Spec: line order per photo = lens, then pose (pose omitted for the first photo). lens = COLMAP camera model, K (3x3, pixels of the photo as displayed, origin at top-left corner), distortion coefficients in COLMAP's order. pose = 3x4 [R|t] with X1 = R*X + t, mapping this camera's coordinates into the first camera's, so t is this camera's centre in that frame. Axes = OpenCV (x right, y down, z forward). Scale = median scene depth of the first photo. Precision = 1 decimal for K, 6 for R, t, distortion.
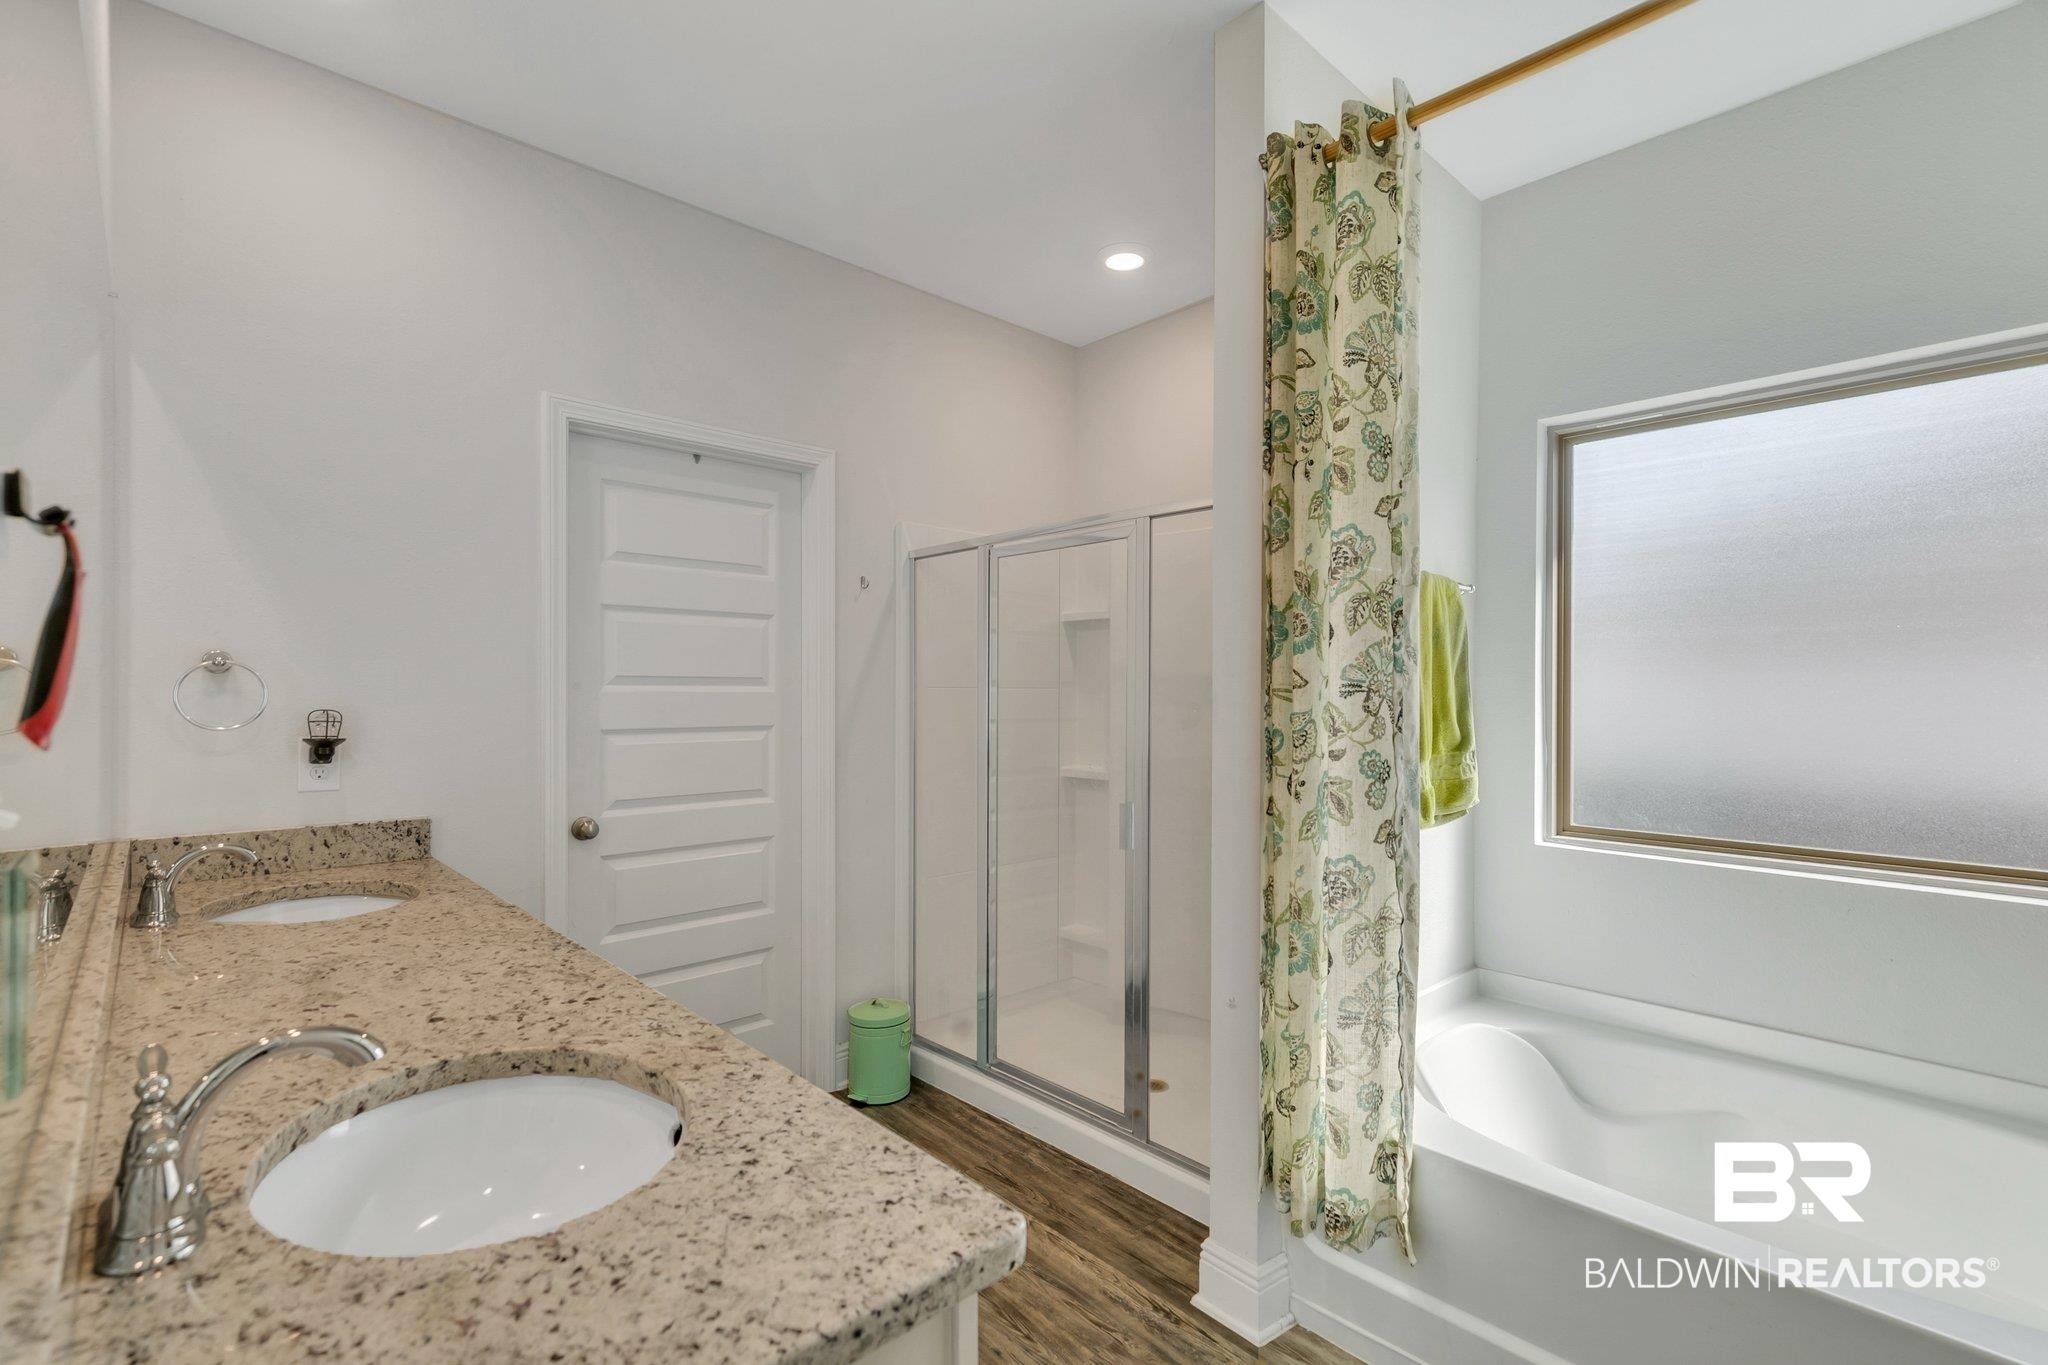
lens RADIAL K [[937.8, 0, 1009.9], [0, 937.8, 686.1], [0, 0, 1]] dist [0.017364, -0.001521]
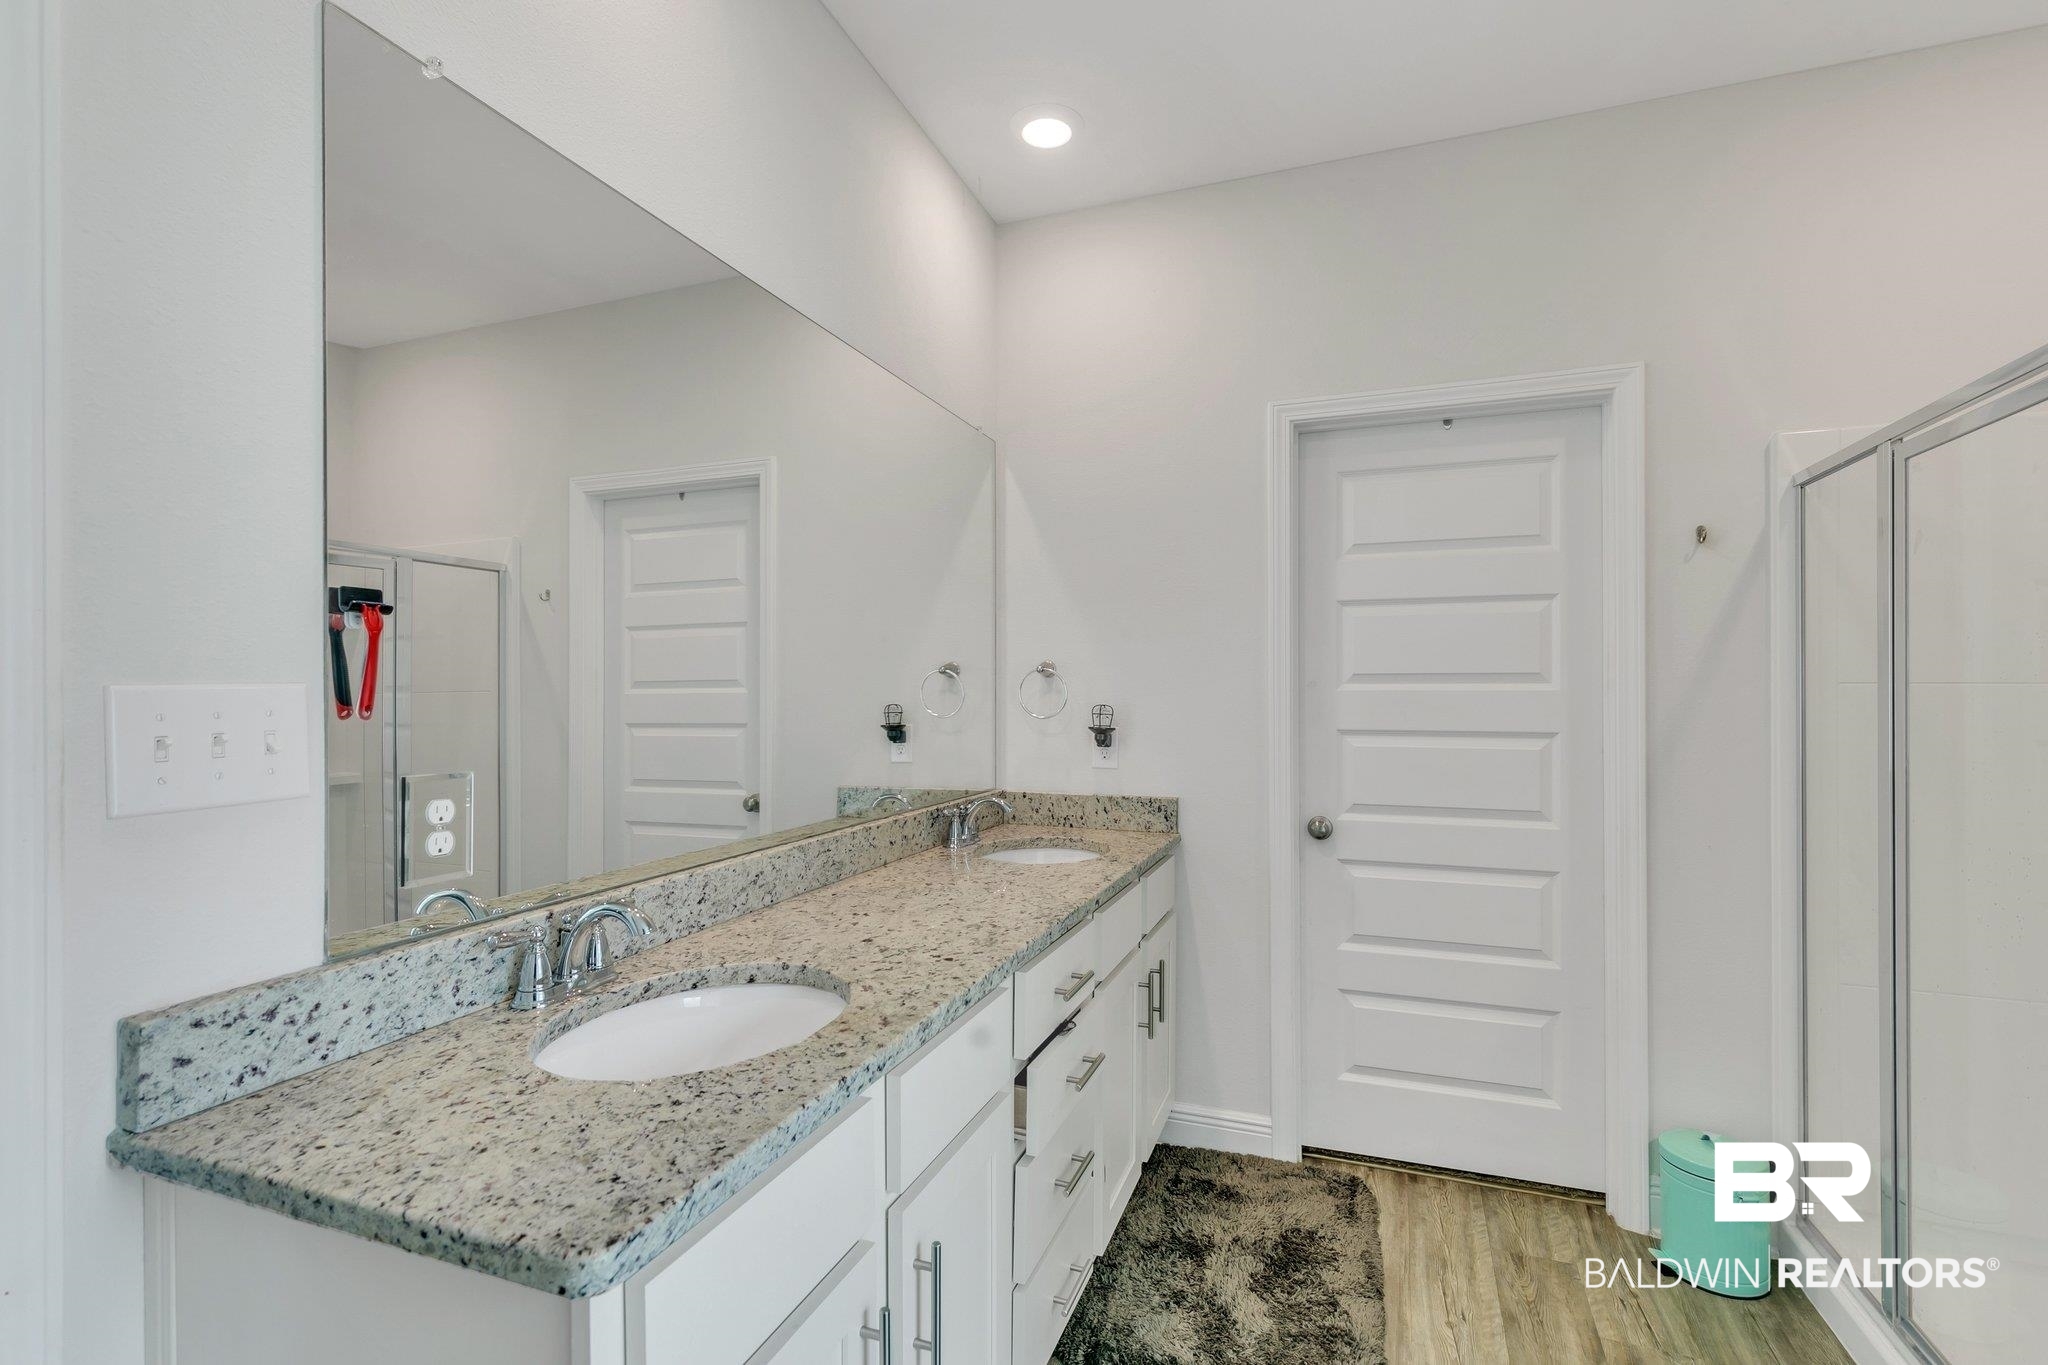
lens RADIAL K [[937.8, 0, 1015.9], [0, 937.8, 687.0], [0, 0, 1]] dist [0.017364, -0.001521]
pose [[0.451066, -0.003942, -0.892482, 0.358428], [0.006665, 0.999977, -0.001049, 0.001640], [0.892466, -0.005475, 0.451082, 0.327487]]
